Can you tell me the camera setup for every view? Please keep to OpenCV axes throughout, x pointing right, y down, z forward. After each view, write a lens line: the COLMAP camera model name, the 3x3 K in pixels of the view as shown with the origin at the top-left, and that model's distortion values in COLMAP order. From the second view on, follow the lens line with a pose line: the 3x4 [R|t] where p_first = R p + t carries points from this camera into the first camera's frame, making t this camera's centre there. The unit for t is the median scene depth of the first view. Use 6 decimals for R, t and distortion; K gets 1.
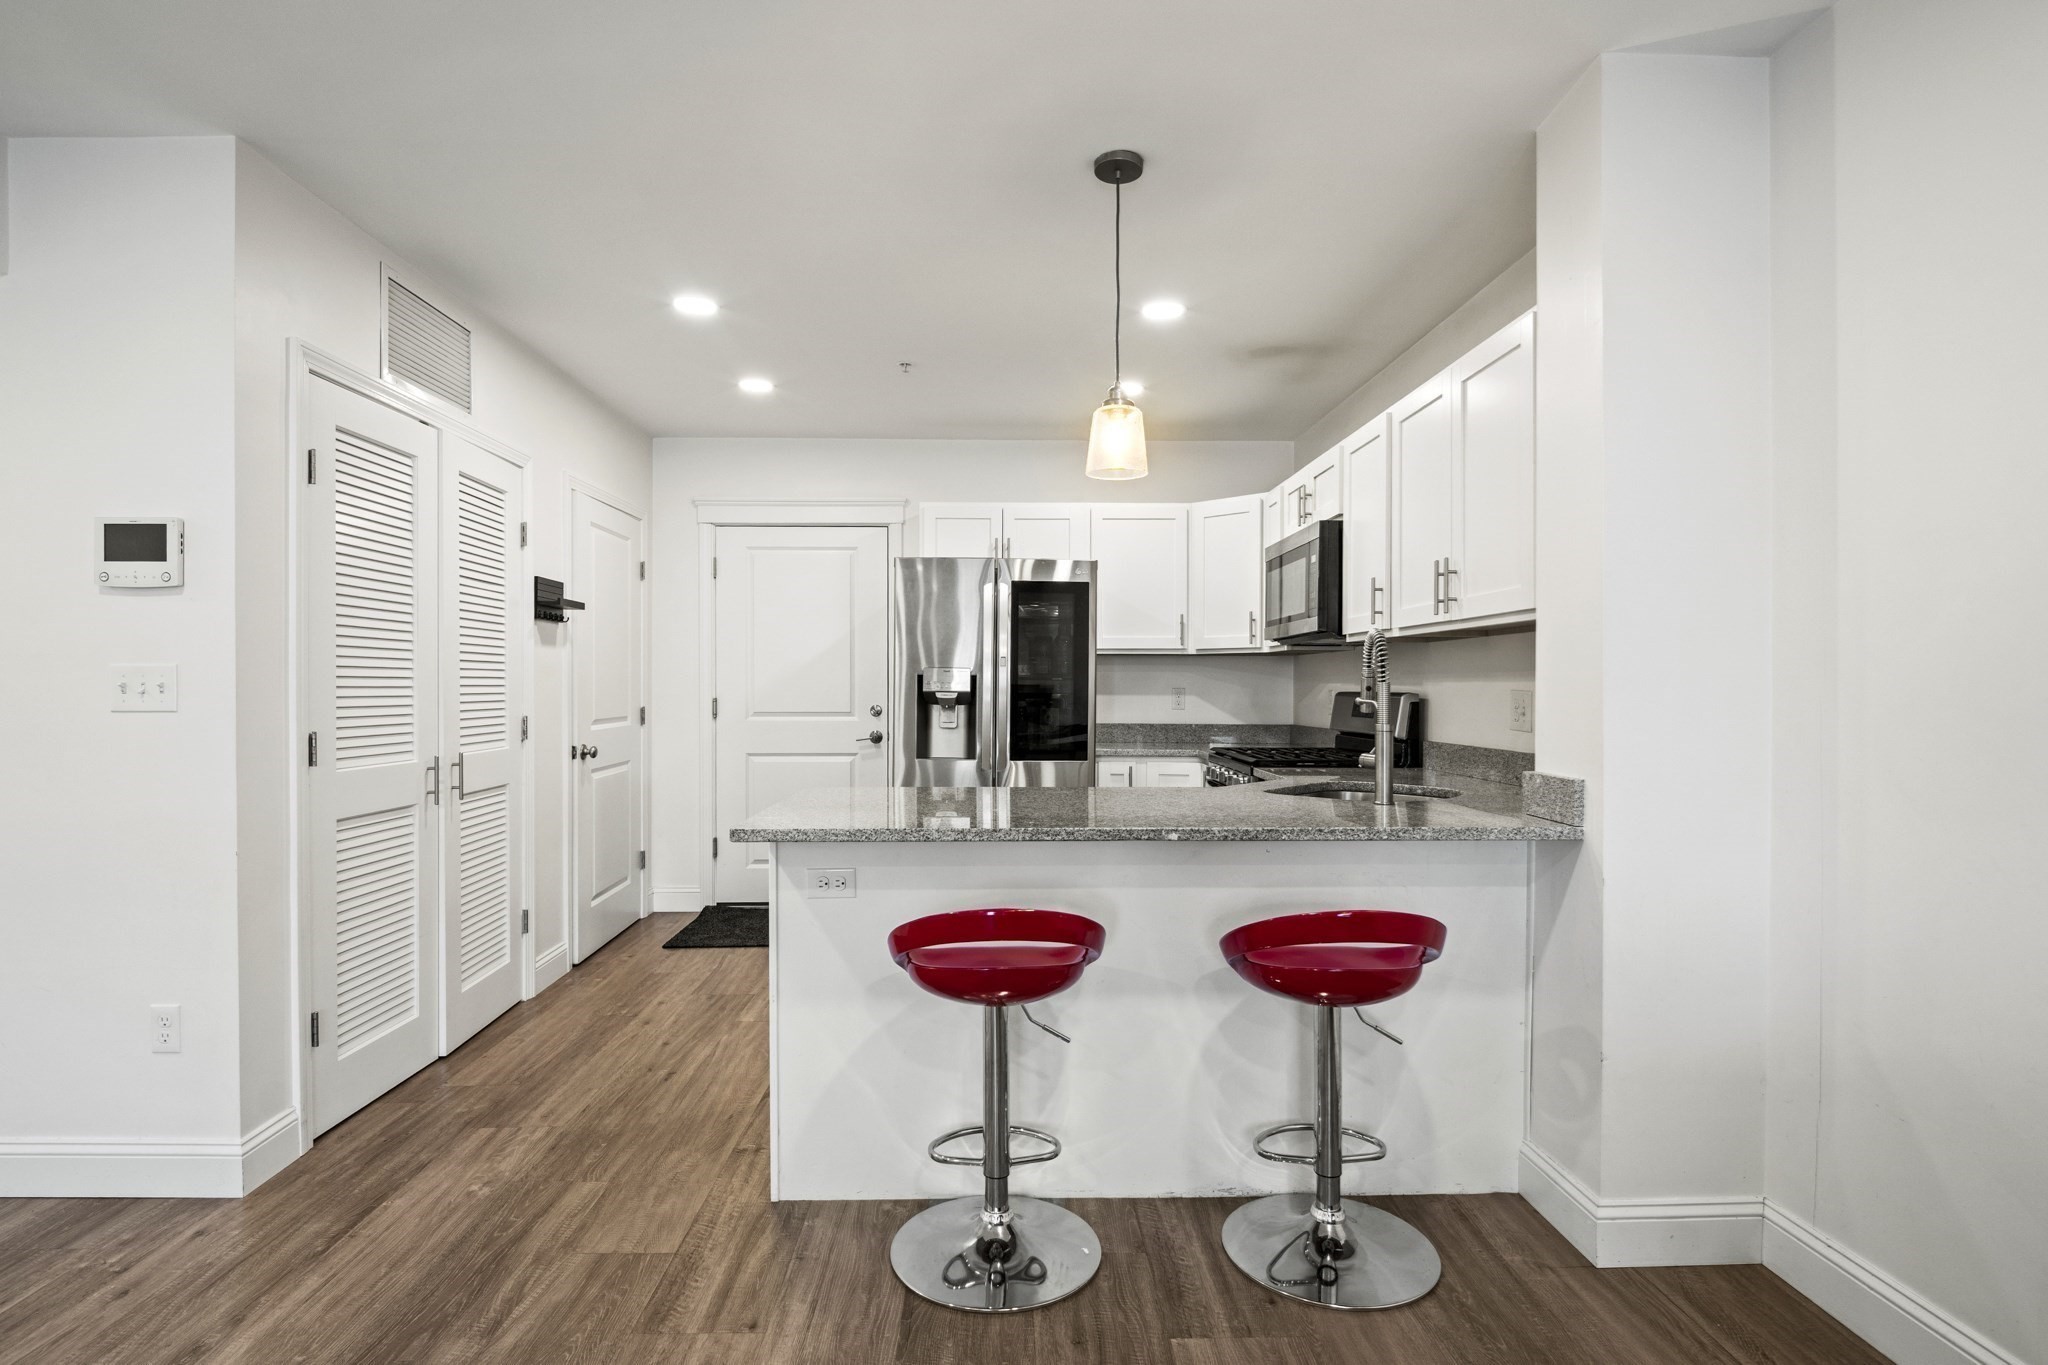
lens RADIAL K [[1016.6, 0, 1008.5], [0, 1016.6, 695.3], [0, 0, 1]] dist [-0.008739, 0.000375]
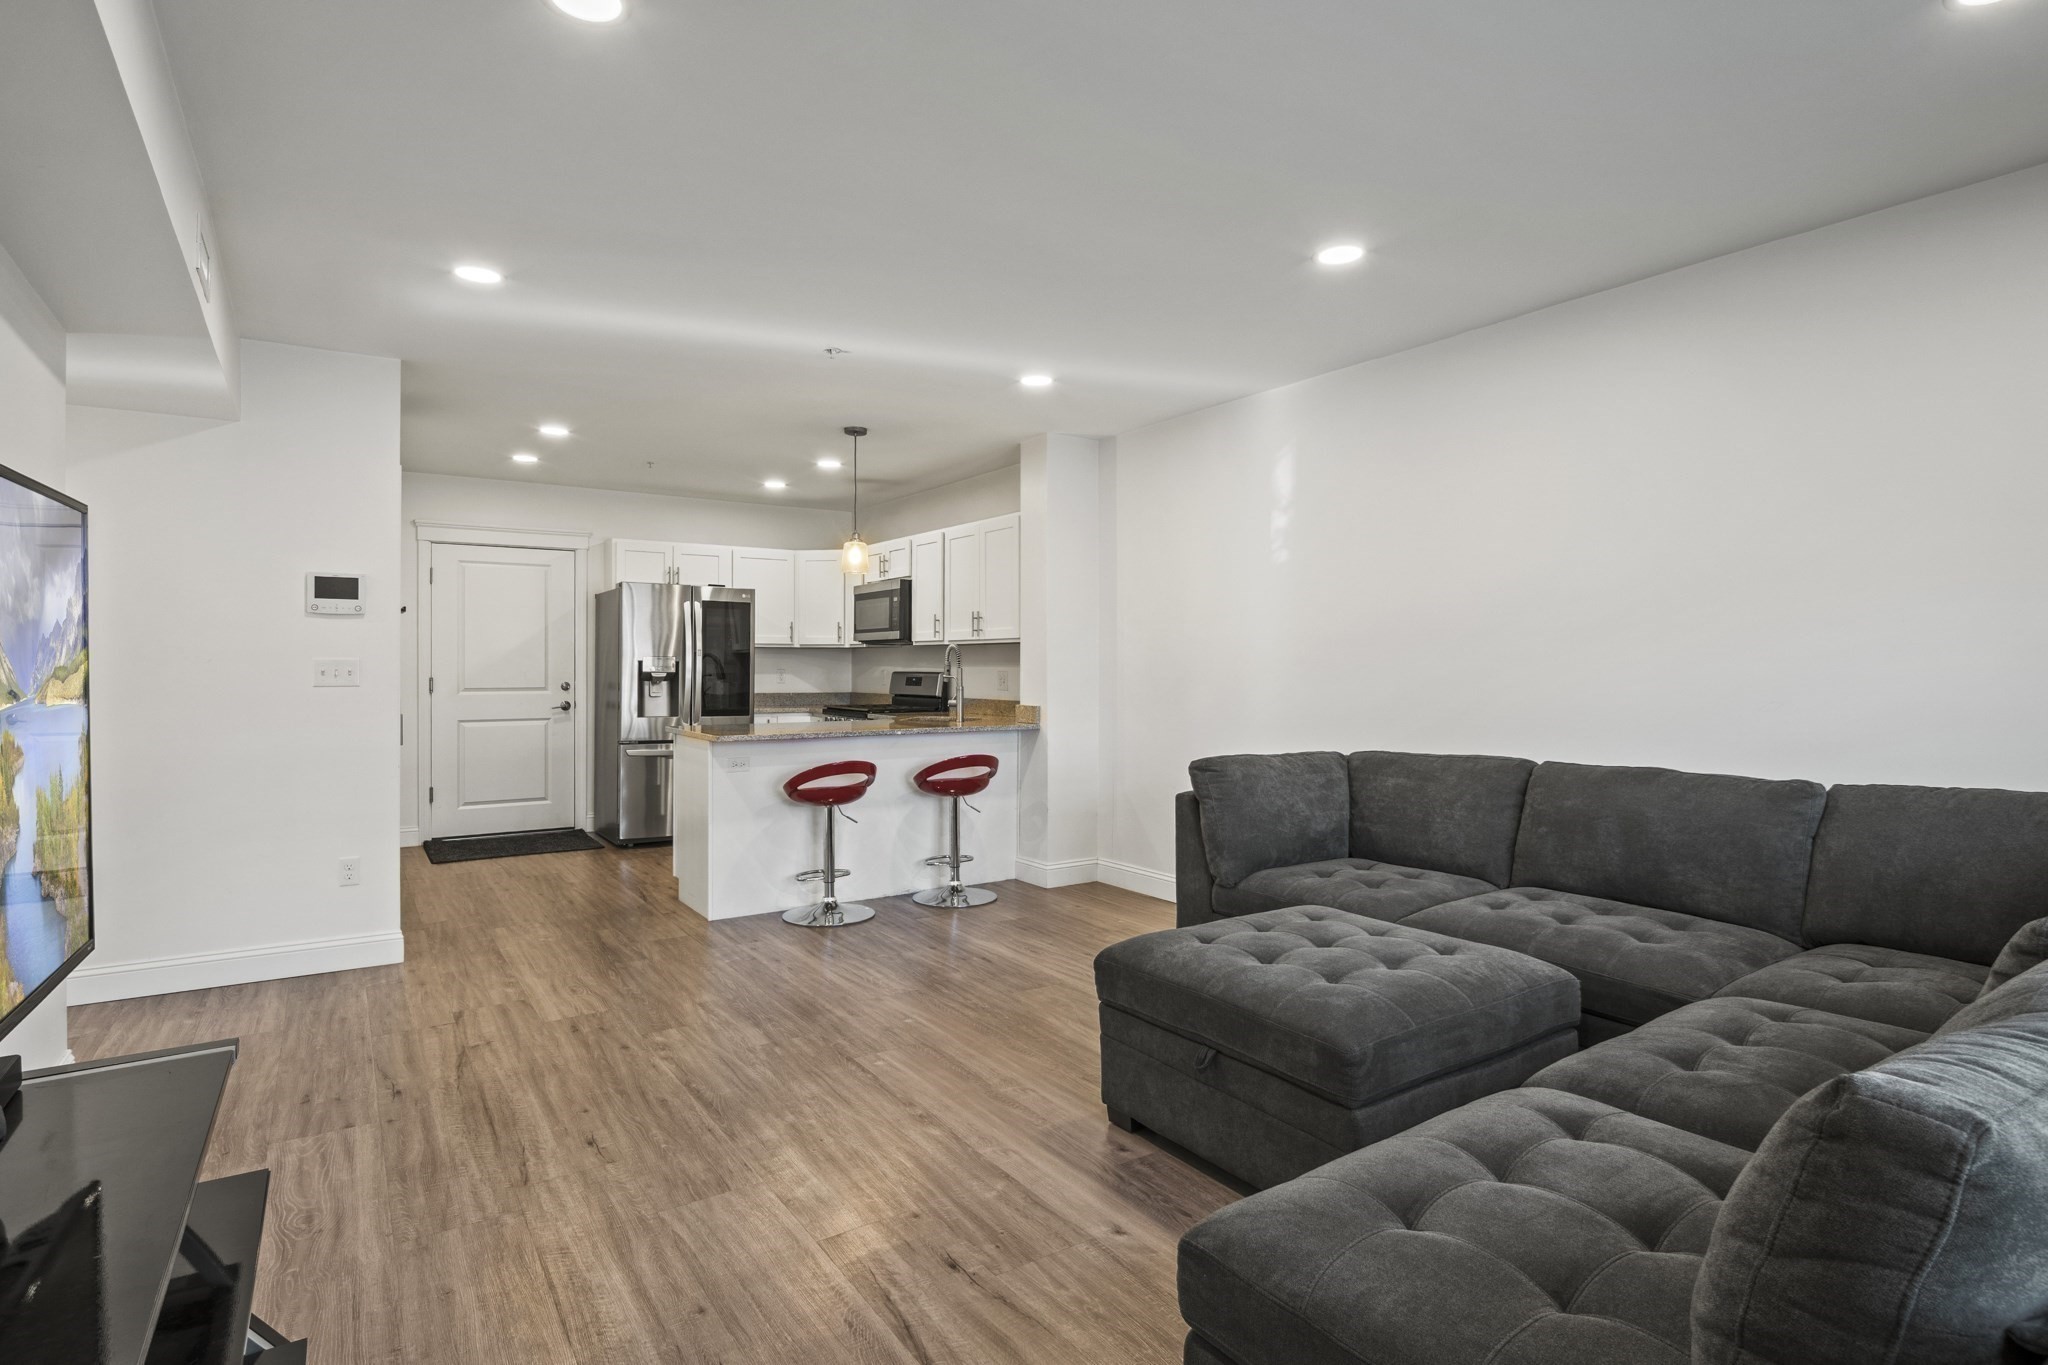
lens RADIAL K [[1016.6, 0, 1020.3], [0, 1016.6, 663.9], [0, 0, 1]] dist [-0.008739, 0.000375]
pose [[0.839815, 0.001253, 0.542871, -0.616831], [0.003635, 0.999962, -0.007930, -0.002789], [-0.542860, 0.008633, 0.839779, -0.806208]]
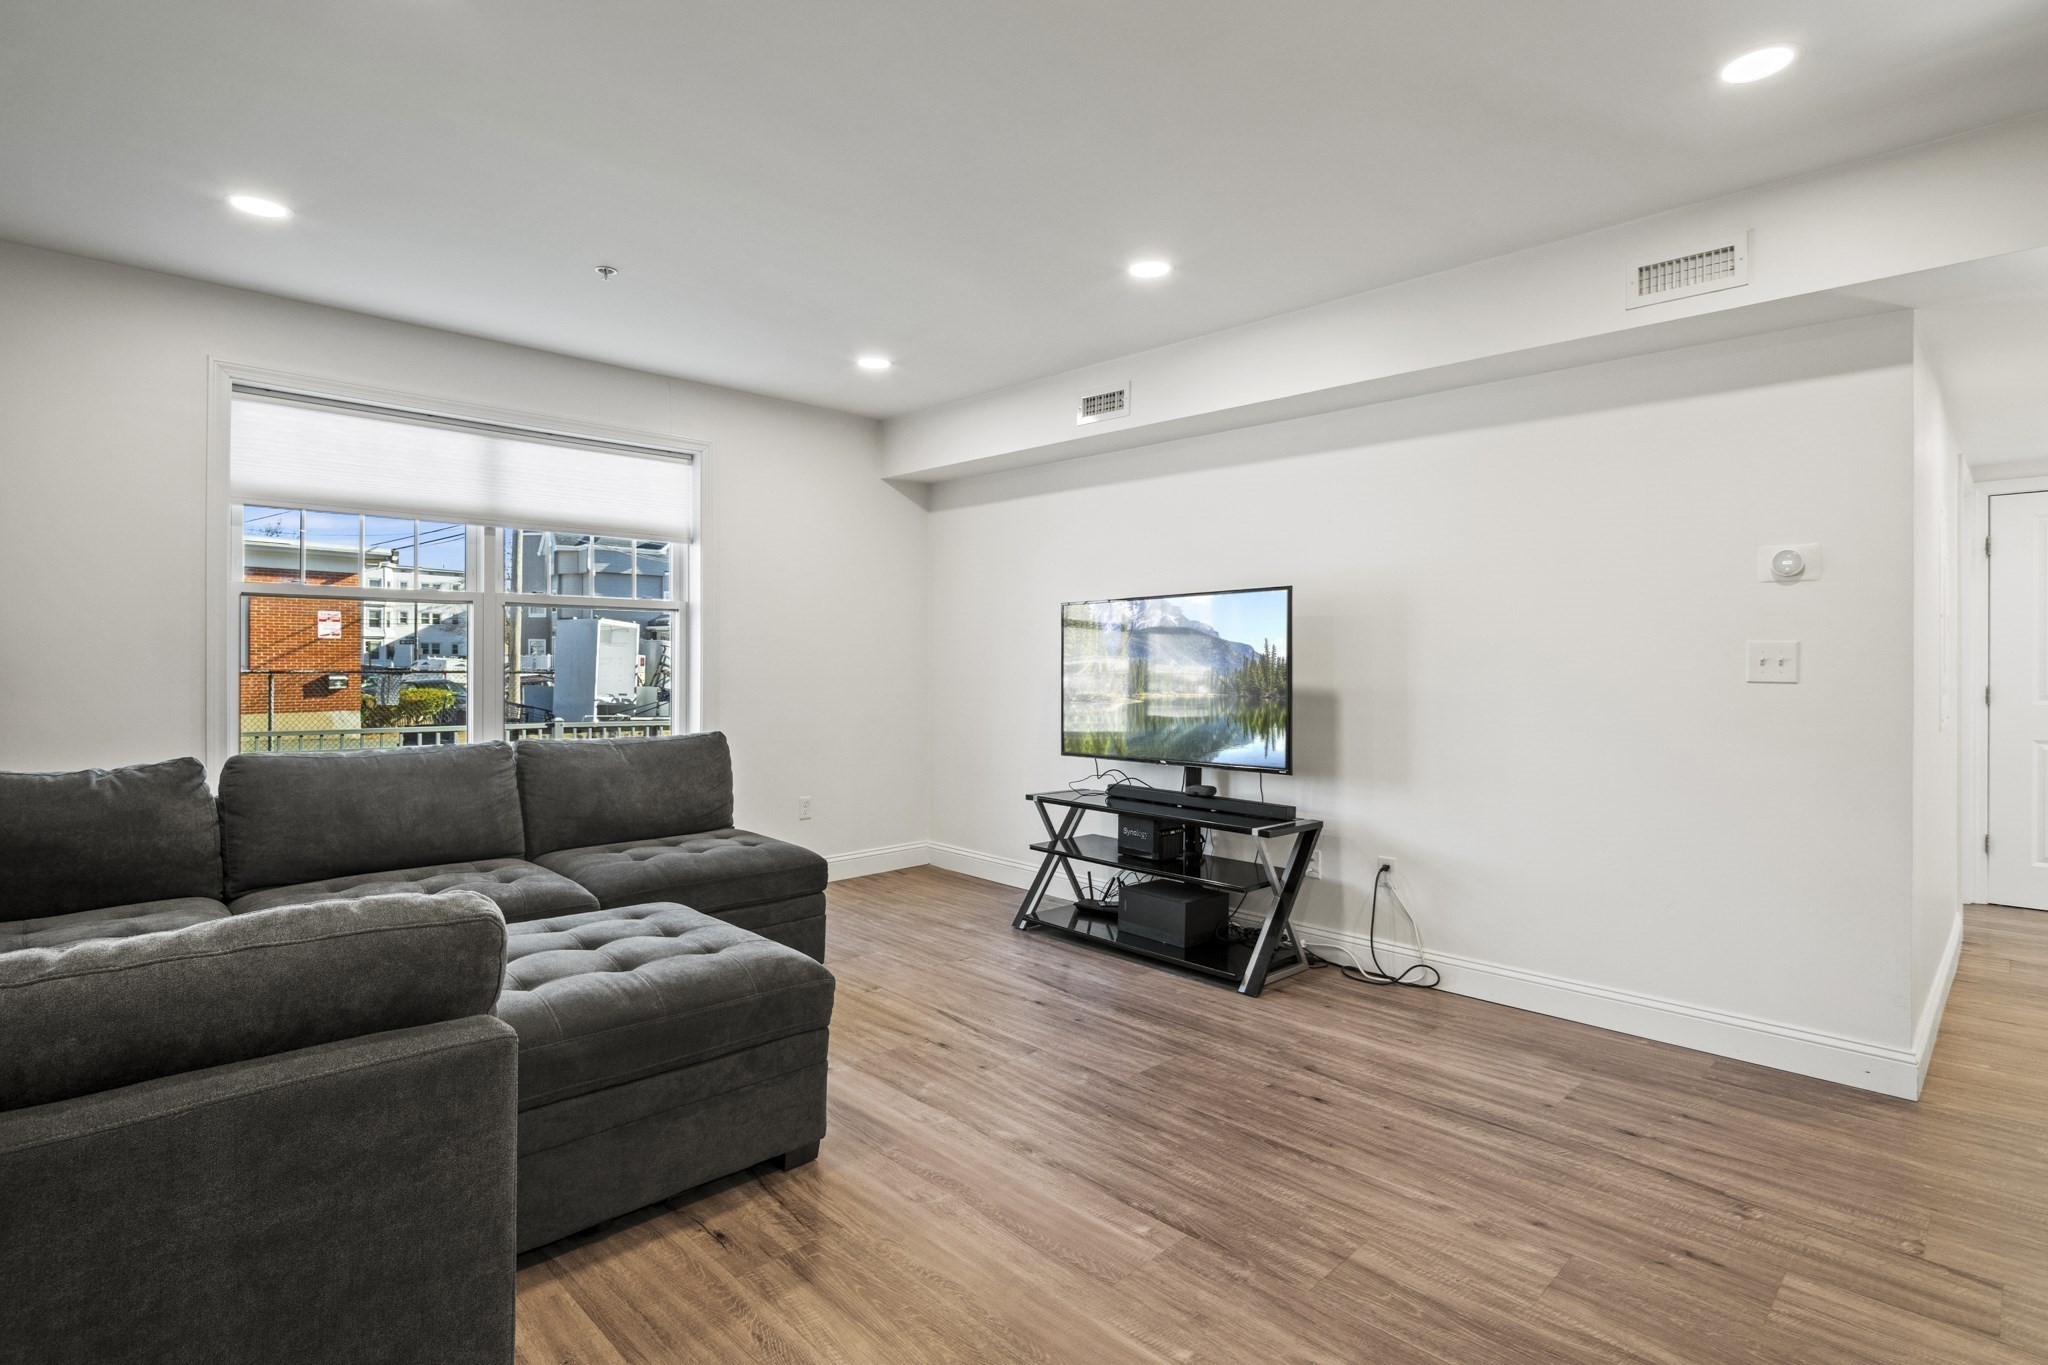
lens RADIAL K [[1016.6, 0, 1008.8], [0, 1016.6, 646.5], [0, 0, 1]] dist [-0.008739, 0.000375]
pose [[-0.730526, -0.012303, -0.682774, 0.330599], [-0.006477, 0.999918, -0.011088, -0.000616], [0.682854, -0.003678, -0.730546, 0.530623]]
